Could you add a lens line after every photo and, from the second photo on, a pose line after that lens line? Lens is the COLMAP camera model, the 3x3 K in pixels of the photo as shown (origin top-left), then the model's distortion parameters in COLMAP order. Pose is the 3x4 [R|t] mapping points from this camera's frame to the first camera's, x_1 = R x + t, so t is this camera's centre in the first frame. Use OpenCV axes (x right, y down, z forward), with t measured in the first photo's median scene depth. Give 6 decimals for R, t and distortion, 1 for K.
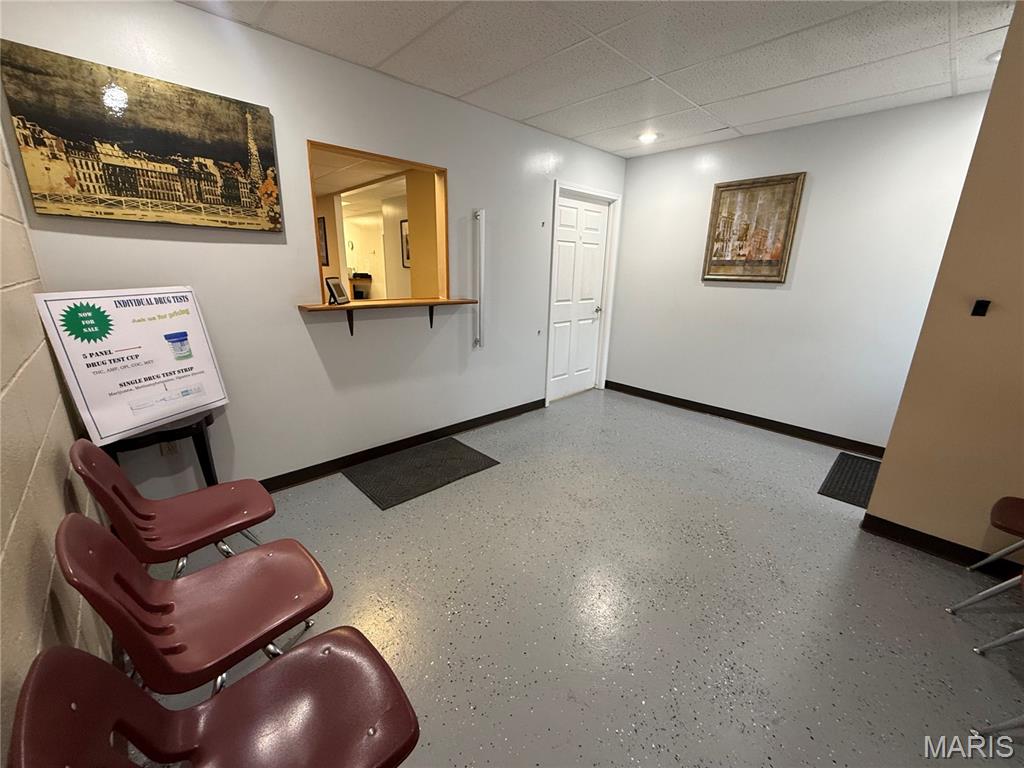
lens RADIAL K [[411.7, 0, 508.4], [0, 411.7, 383.7], [0, 0, 1]] dist [-0.001029, 0.000045]
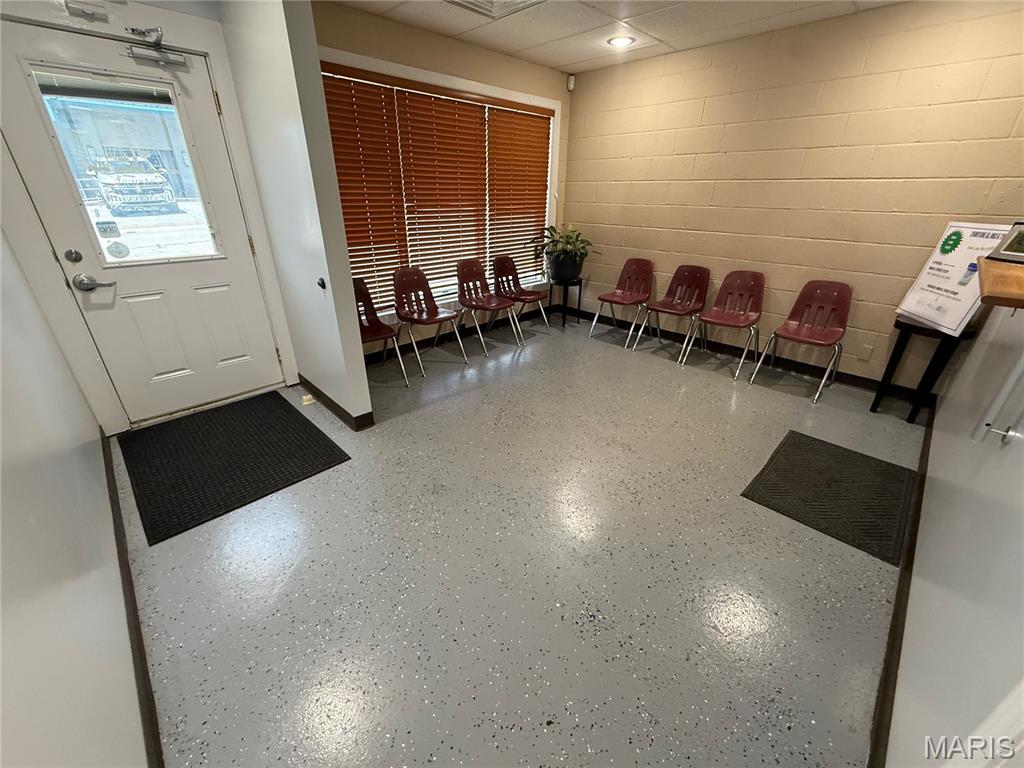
lens RADIAL K [[411.7, 0, 508.4], [0, 411.7, 383.7], [0, 0, 1]] dist [-0.001029, 0.000045]
pose [[-0.999135, -0.007761, -0.040842, 0.354521], [-0.032439, 0.759957, 0.649163, -0.328513], [0.026000, 0.649926, -0.759552, 1.200992]]
